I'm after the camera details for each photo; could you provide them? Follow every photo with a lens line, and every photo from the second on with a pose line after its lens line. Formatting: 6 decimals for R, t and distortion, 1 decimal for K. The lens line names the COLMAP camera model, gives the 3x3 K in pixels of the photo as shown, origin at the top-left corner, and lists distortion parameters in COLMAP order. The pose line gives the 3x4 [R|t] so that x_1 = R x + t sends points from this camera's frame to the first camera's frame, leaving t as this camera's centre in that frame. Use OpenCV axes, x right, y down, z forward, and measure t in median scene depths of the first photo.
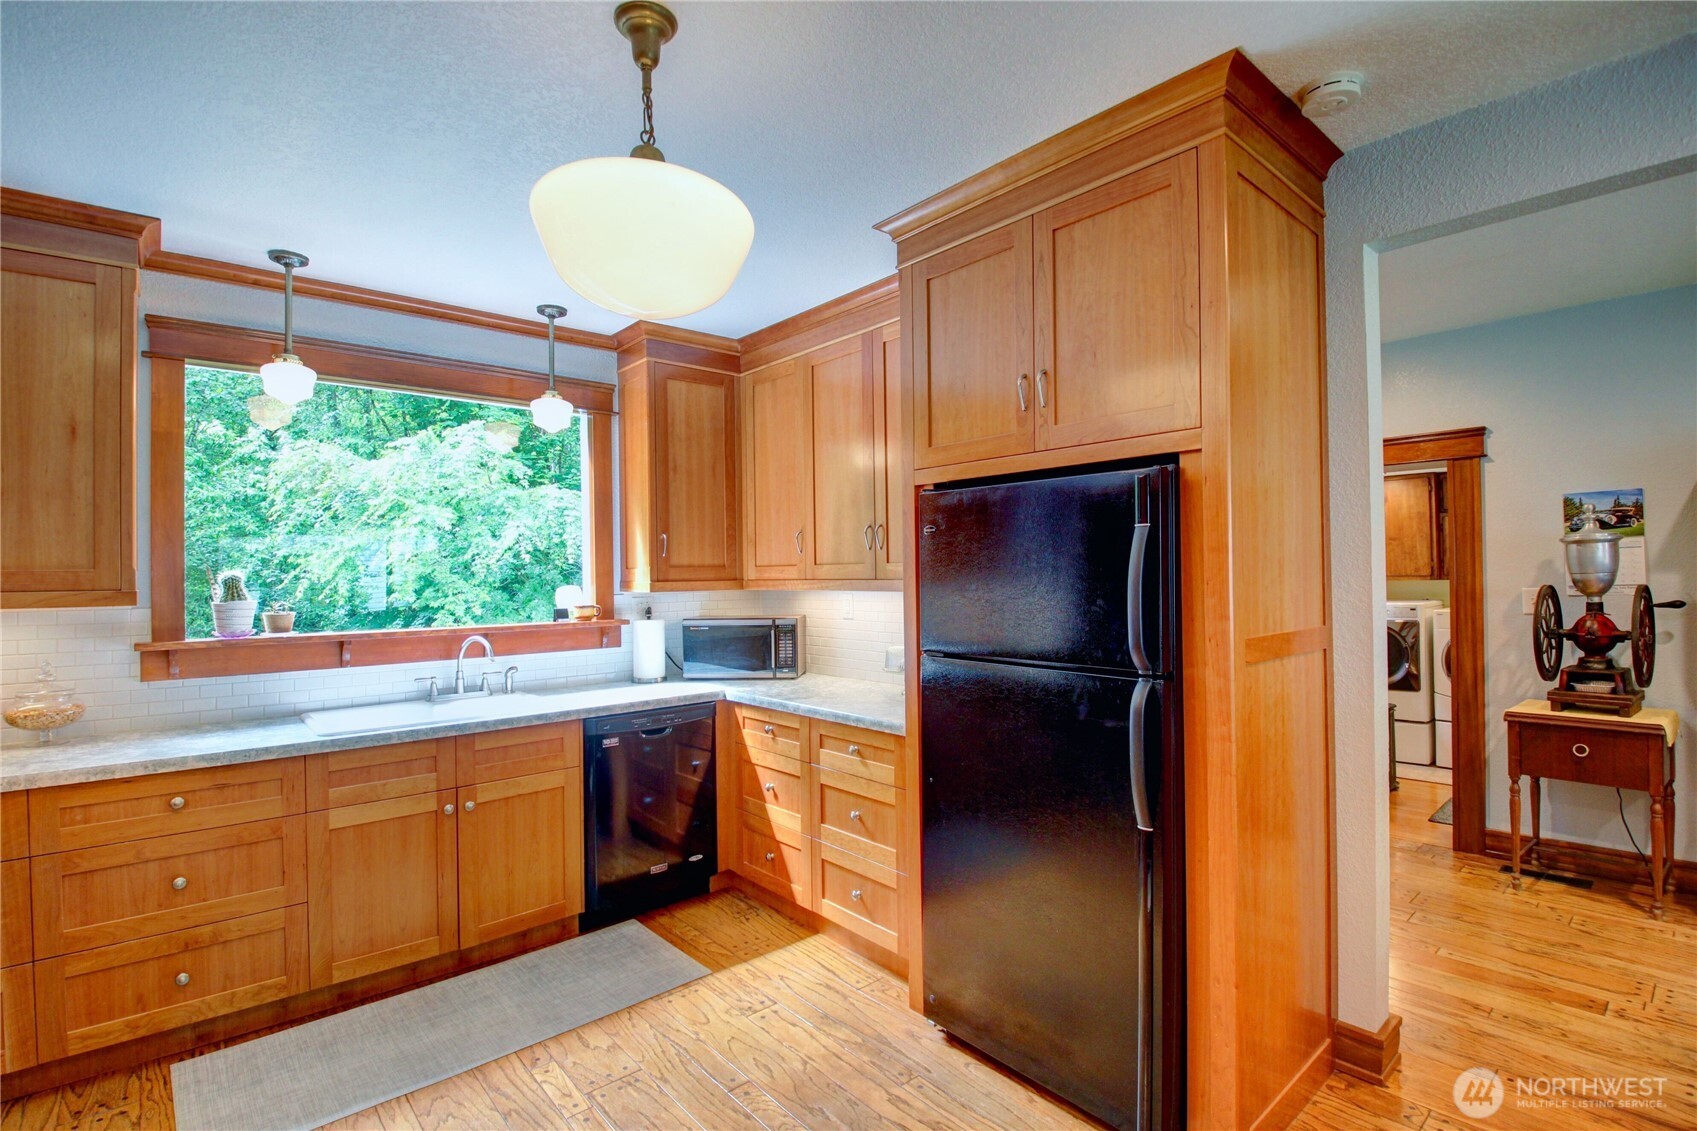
lens RADIAL K [[786.0, 0, 855.5], [0, 786.0, 568.8], [0, 0, 1]] dist [0.001139, -0.018099]
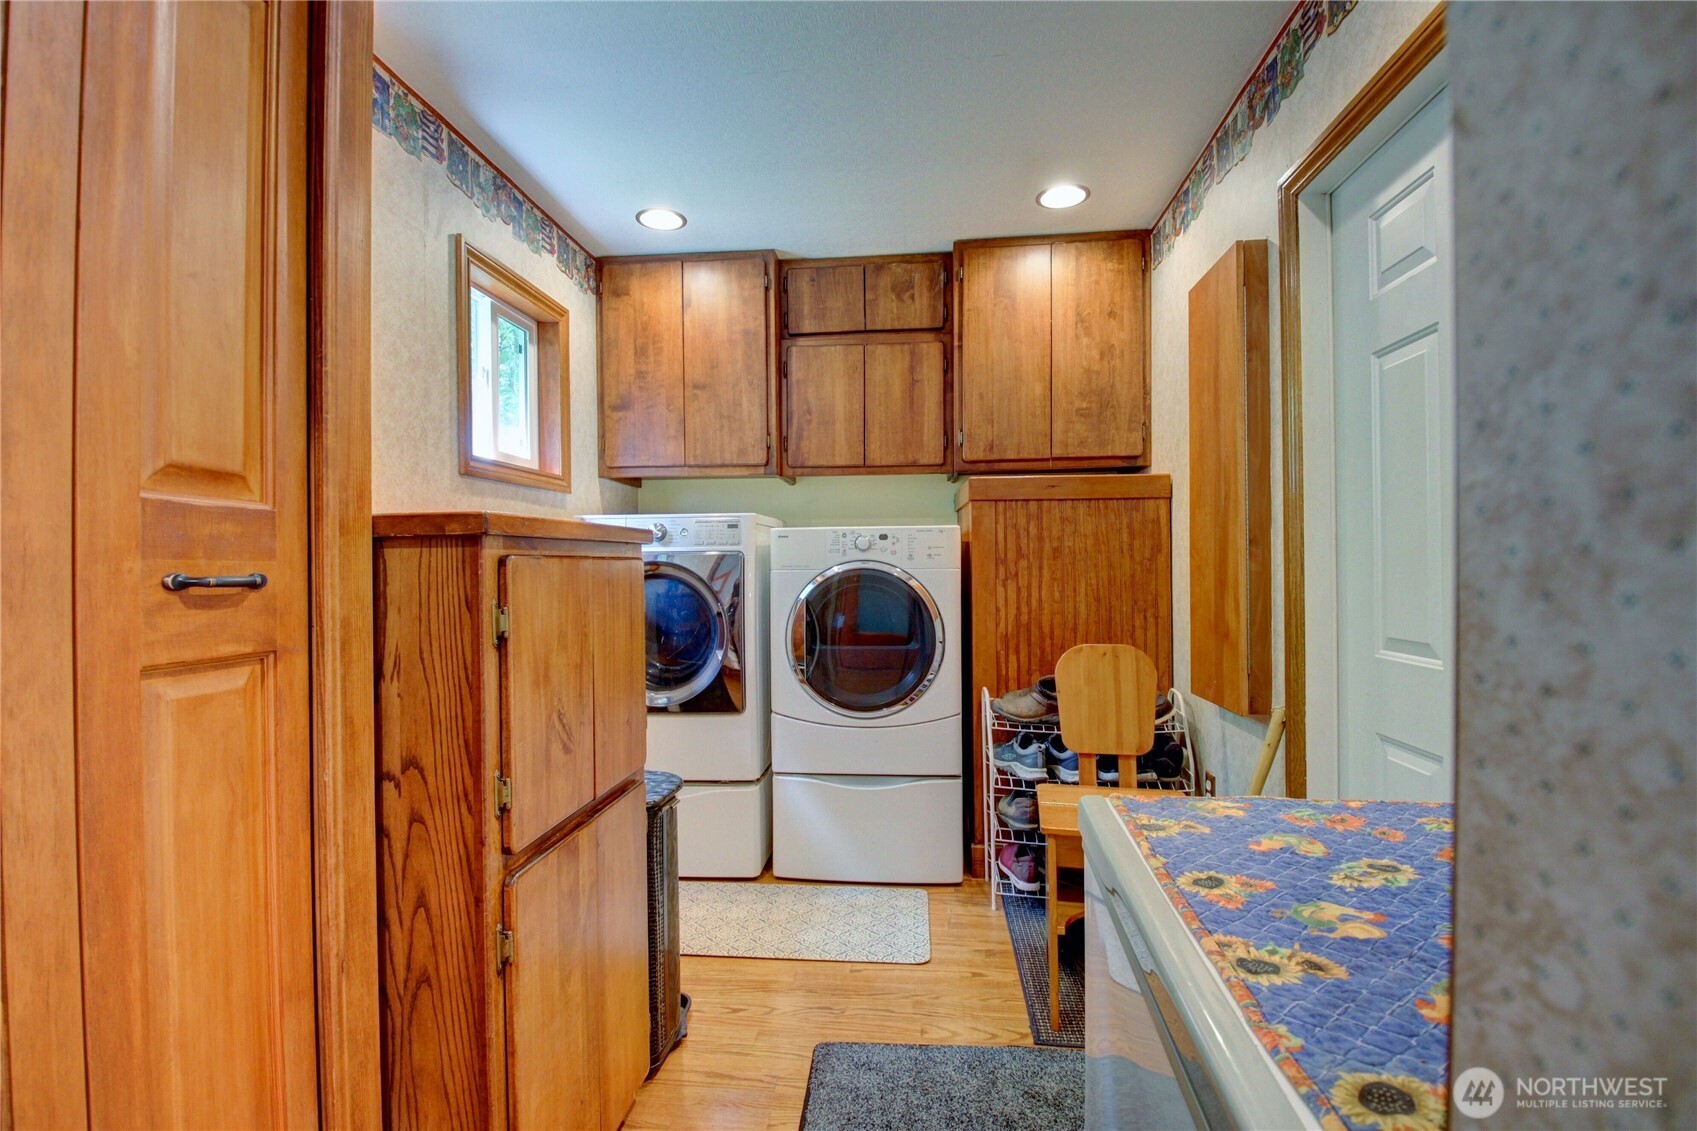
lens RADIAL K [[786.0, 0, 850.8], [0, 786.0, 564.8], [0, 0, 1]] dist [0.001139, -0.018099]
pose [[0.730821, 0.008791, 0.682513, 0.439997], [-0.012729, 0.999919, 0.000751, 0.069469], [-0.682451, -0.009236, 0.730873, 0.604329]]
